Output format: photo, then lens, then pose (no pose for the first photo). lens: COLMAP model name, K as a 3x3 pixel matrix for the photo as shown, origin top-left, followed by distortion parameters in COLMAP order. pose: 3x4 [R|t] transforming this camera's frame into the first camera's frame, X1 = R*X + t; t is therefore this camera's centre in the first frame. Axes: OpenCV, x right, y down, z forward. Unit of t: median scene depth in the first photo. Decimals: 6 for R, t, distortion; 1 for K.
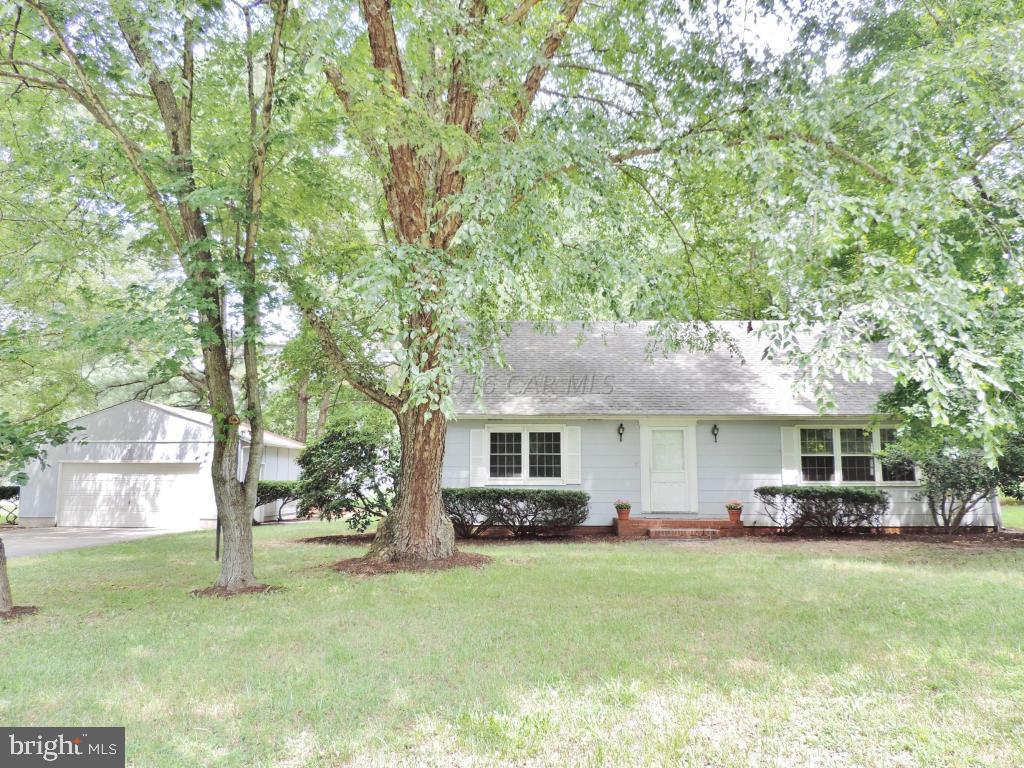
lens RADIAL K [[726.8, 0, 518.3], [0, 726.8, 385.5], [0, 0, 1]] dist [-0.032555, 0.001443]
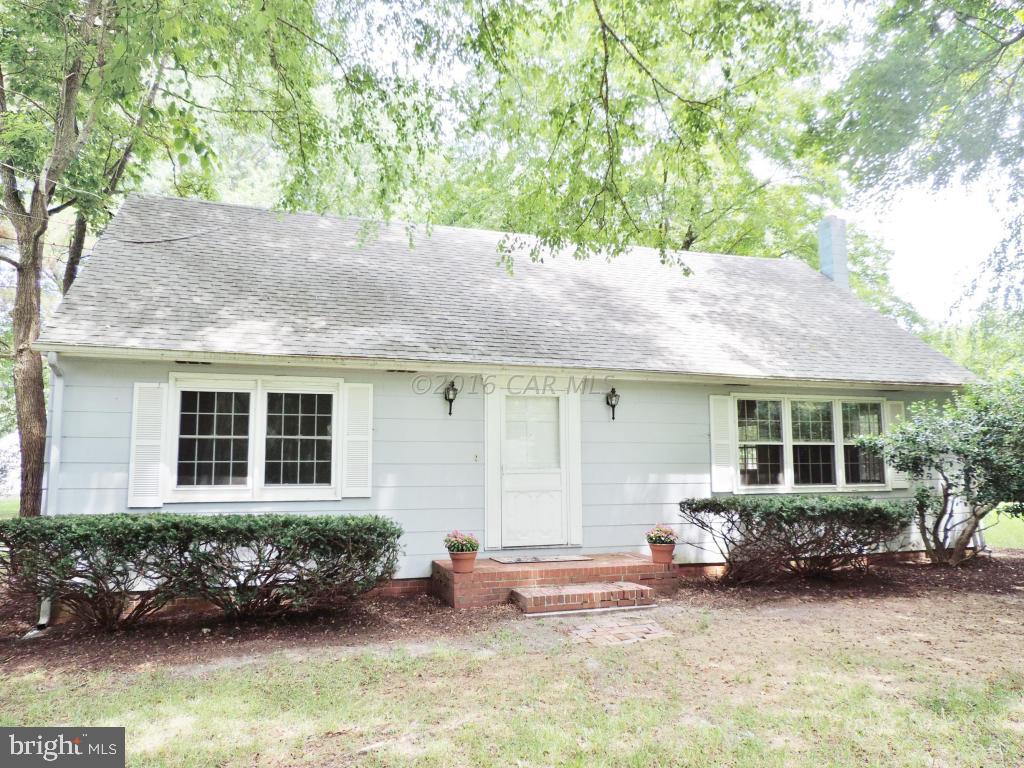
lens RADIAL K [[726.8, 0, 518.3], [0, 726.8, 385.5], [0, 0, 1]] dist [-0.032555, 0.001443]
pose [[0.937656, 0.032255, 0.346064, 0.004885], [-0.039439, 0.999128, 0.013737, 0.047558], [-0.345319, -0.026529, 0.938110, 0.498206]]
